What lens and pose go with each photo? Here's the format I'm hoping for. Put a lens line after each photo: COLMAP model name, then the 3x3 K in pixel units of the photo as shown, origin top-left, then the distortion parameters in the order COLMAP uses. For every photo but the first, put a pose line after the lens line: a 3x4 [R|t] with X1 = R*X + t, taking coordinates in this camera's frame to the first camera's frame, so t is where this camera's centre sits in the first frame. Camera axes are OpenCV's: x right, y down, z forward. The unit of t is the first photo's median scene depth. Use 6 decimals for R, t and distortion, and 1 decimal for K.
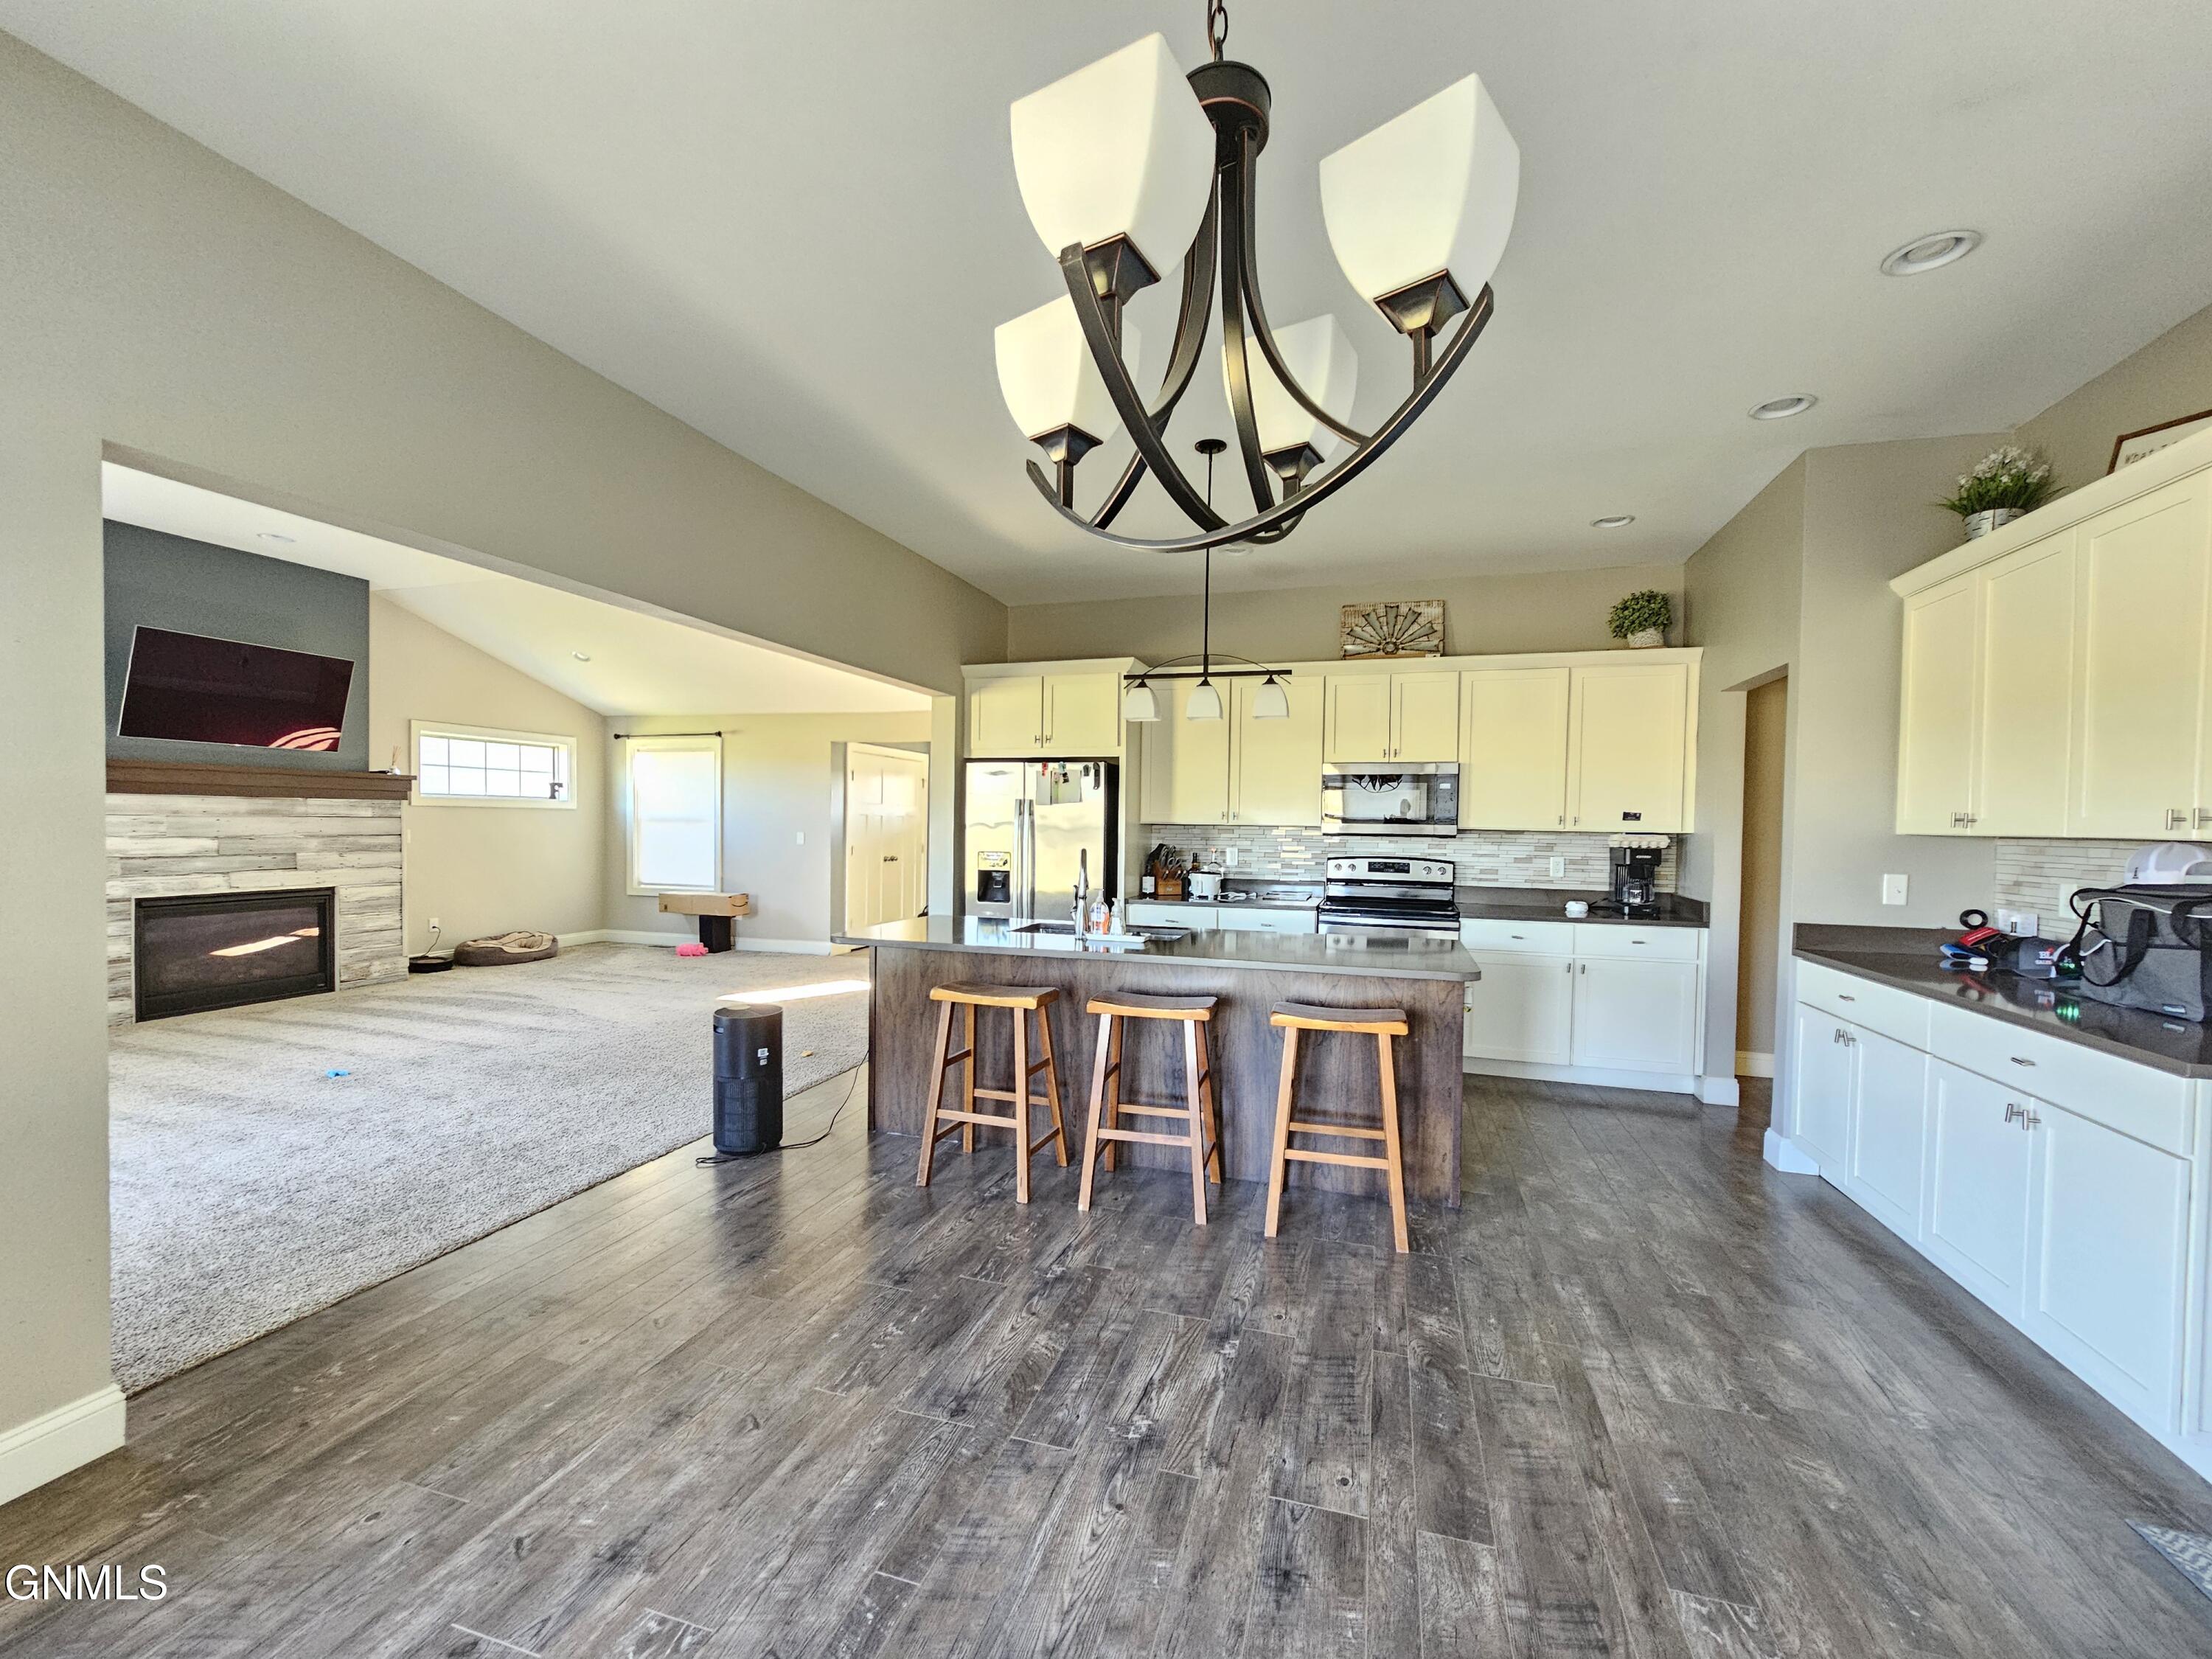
lens RADIAL K [[903.3, 0, 1102.8], [0, 903.3, 846.5], [0, 0, 1]] dist [-0.000710, 0.001168]
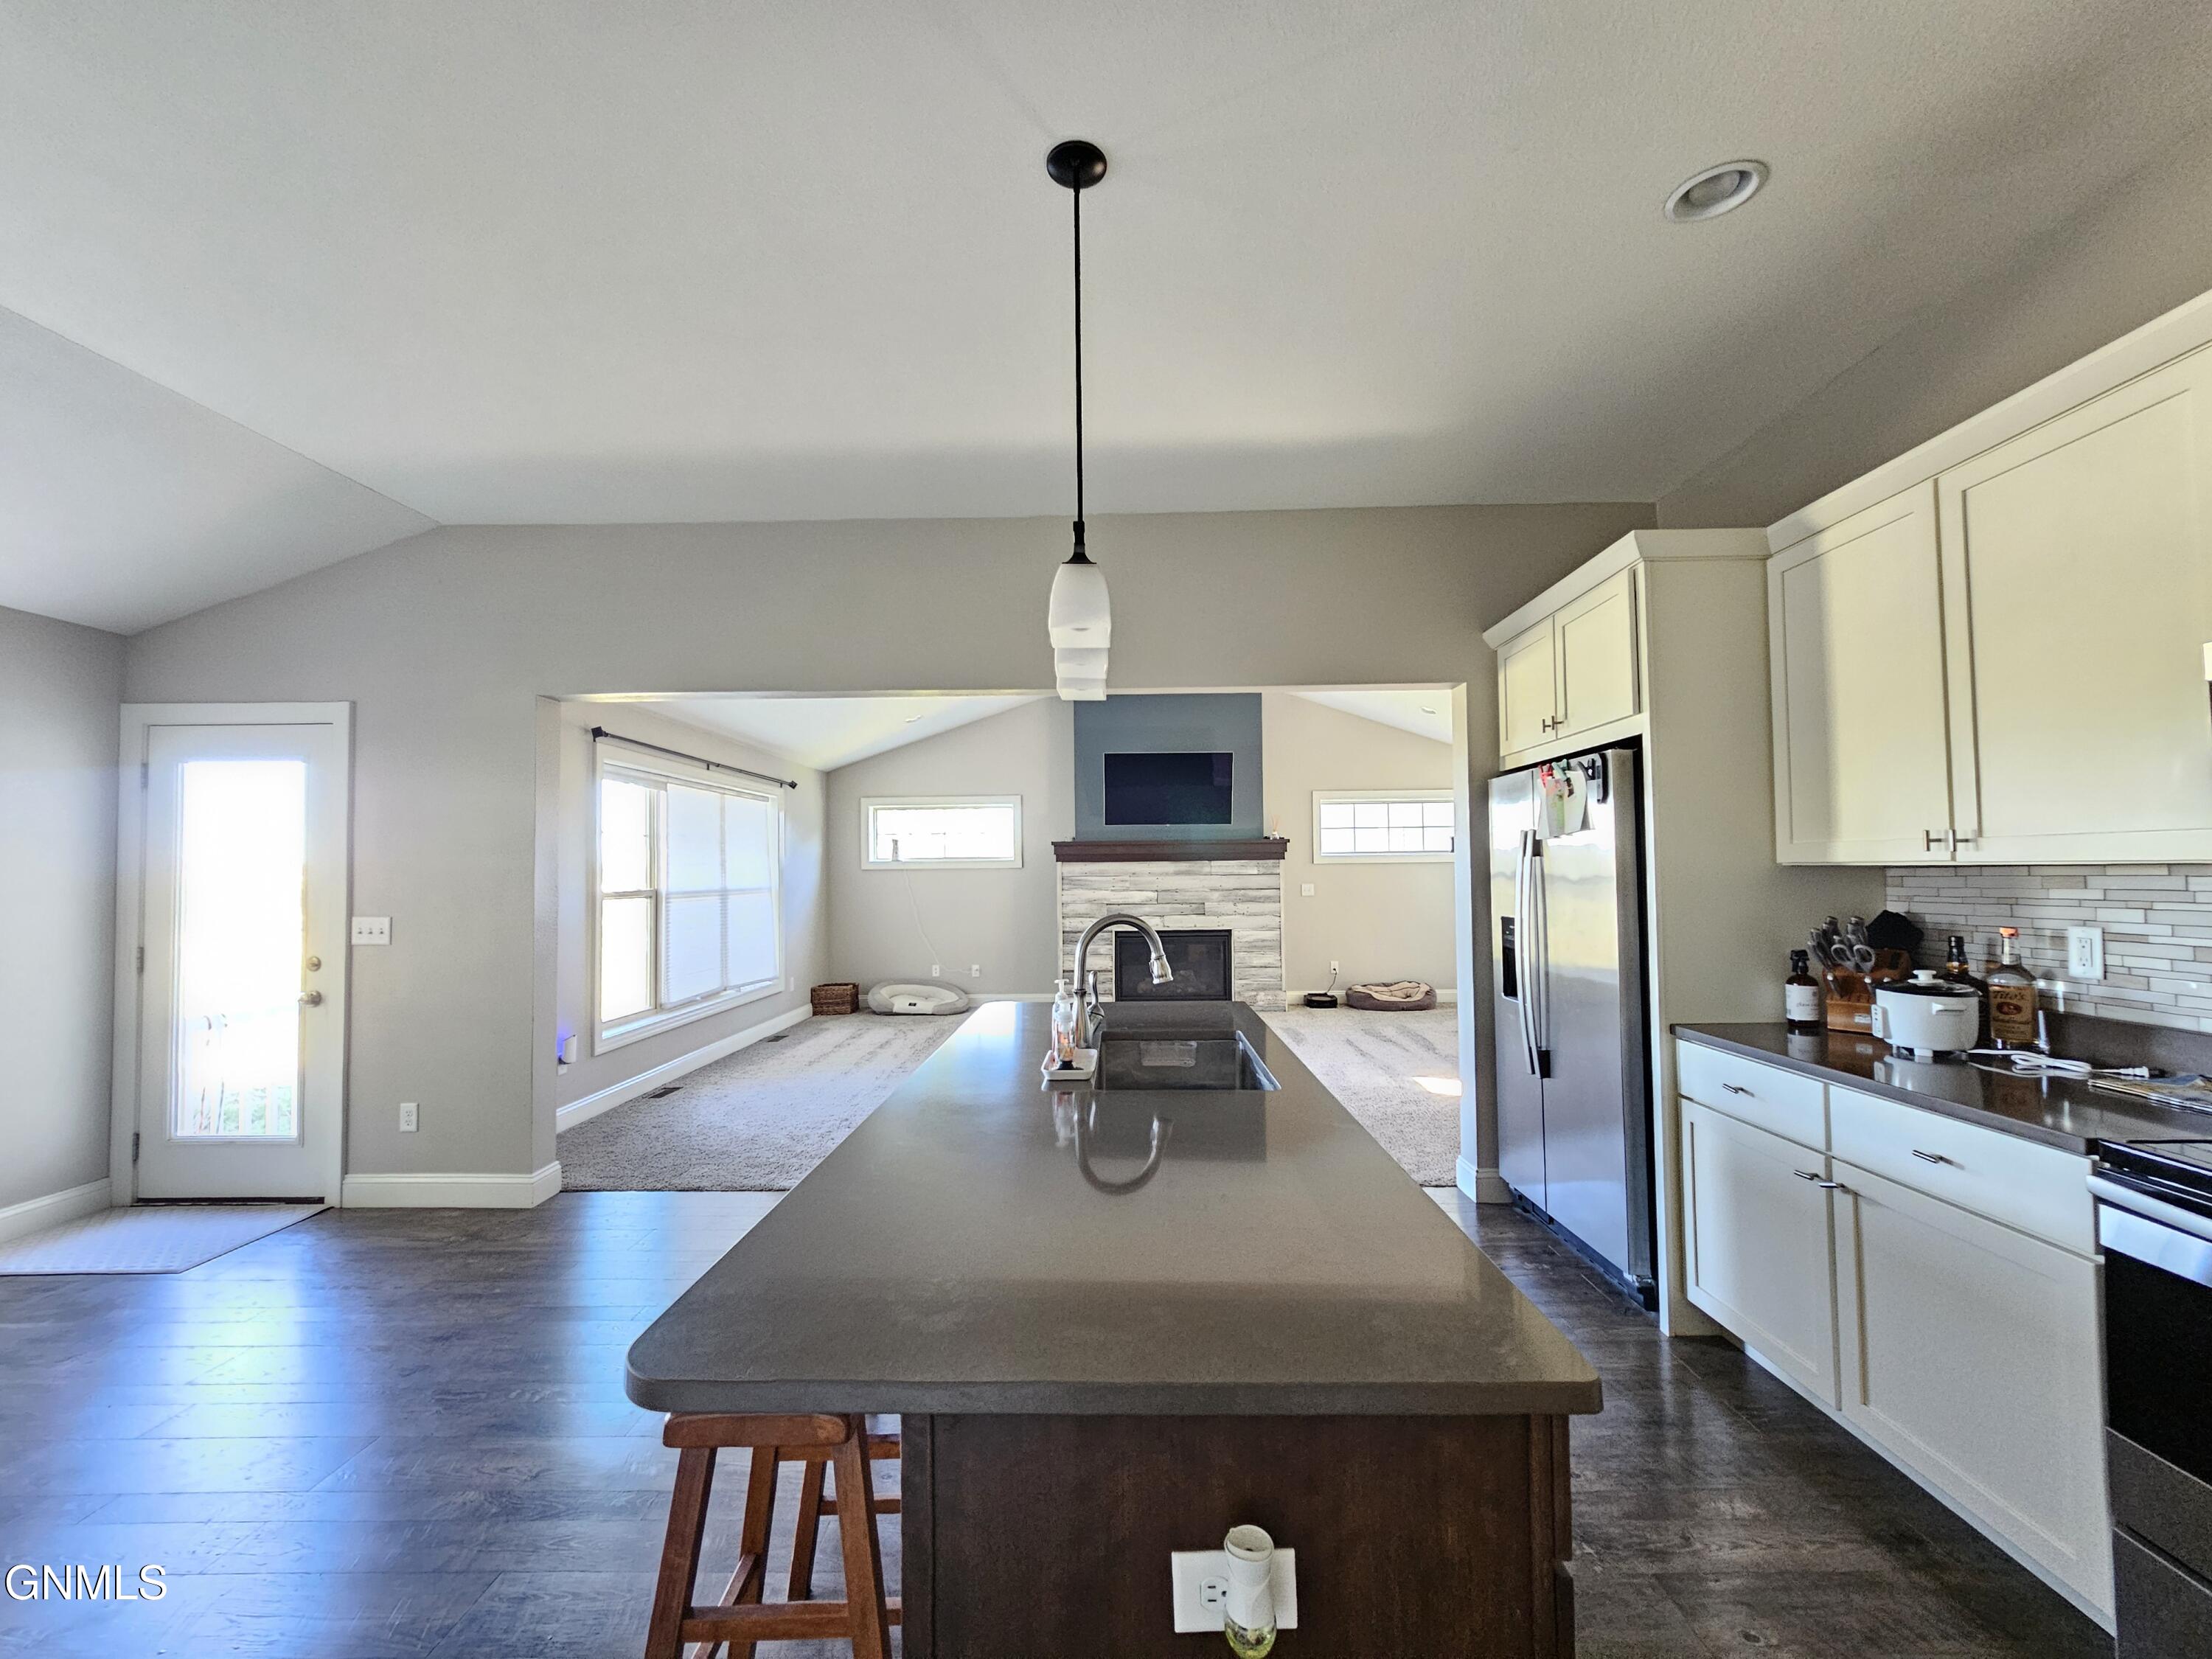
lens RADIAL K [[903.3, 0, 1102.8], [0, 903.3, 846.5], [0, 0, 1]] dist [-0.000710, 0.001168]
pose [[0.279763, -0.044170, -0.959053, 0.327937], [-0.009982, 0.998753, -0.048910, -0.008073], [0.960017, 0.023257, 0.278973, 0.463824]]
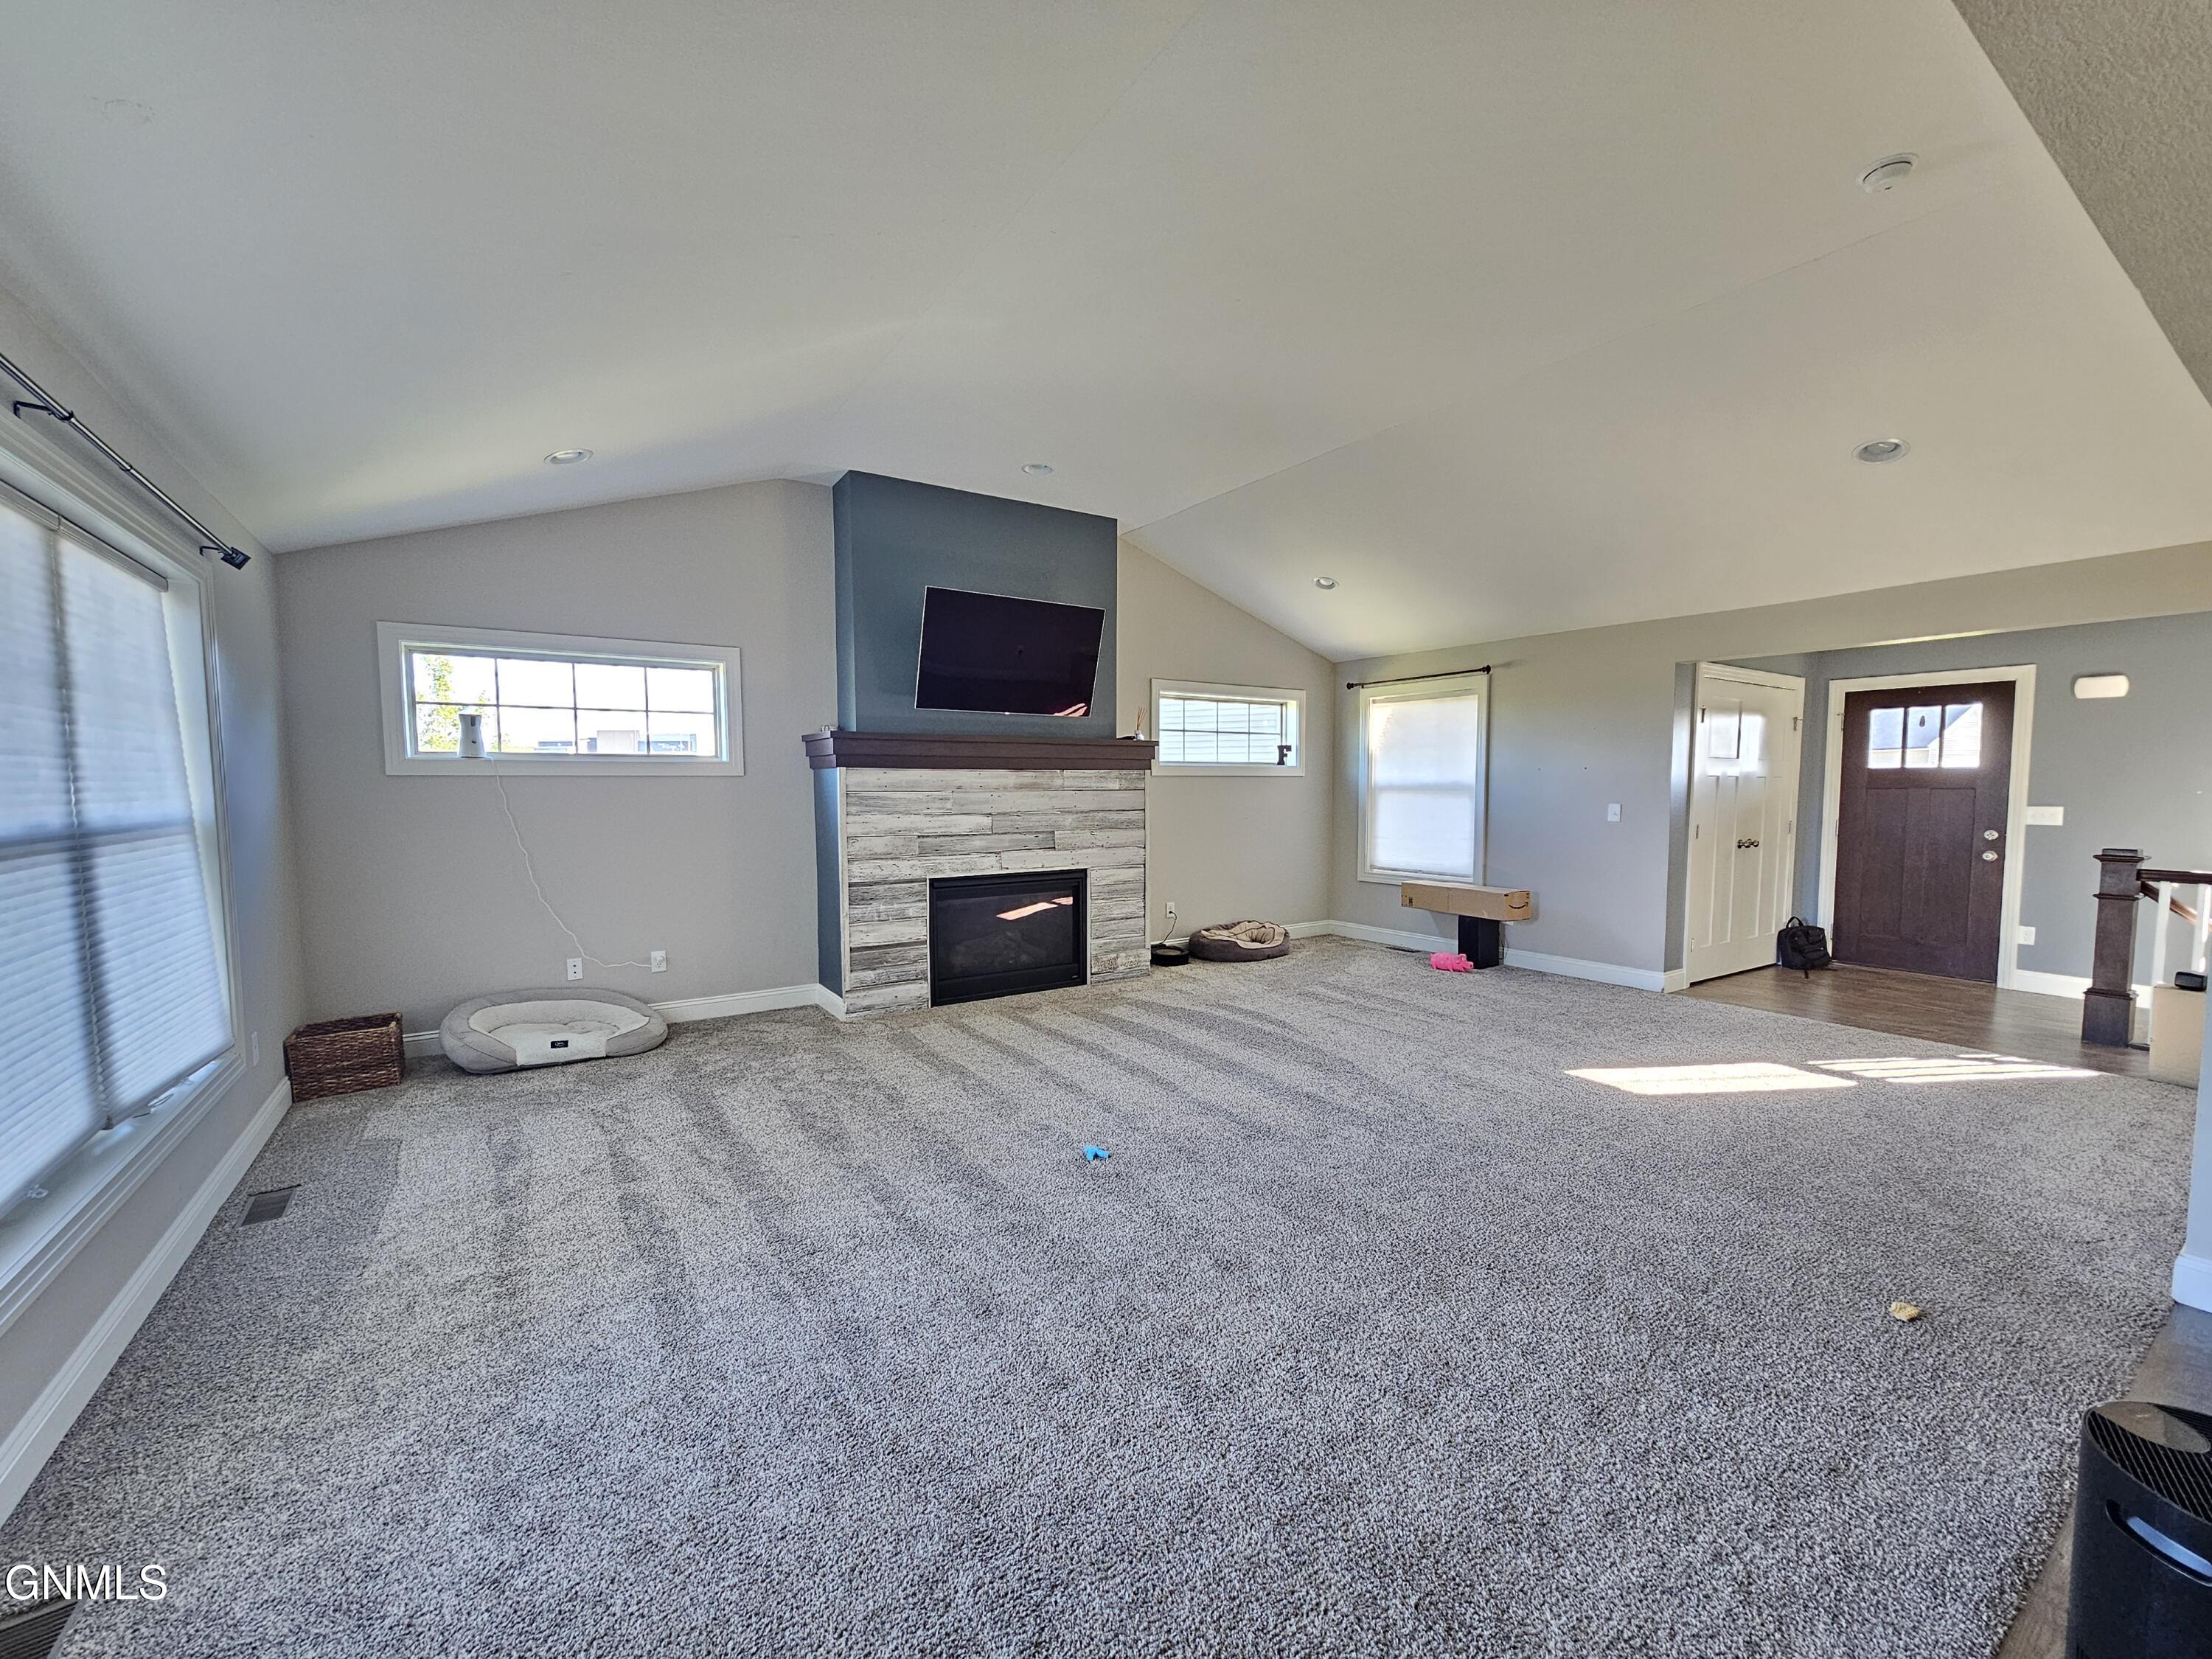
lens RADIAL K [[903.3, 0, 1102.8], [0, 903.3, 846.5], [0, 0, 1]] dist [-0.000710, 0.001168]
pose [[0.779154, 0.028179, -0.626199, -0.277317], [-0.003449, 0.999167, 0.040672, -0.013497], [0.626823, -0.029530, 0.778602, 0.312833]]
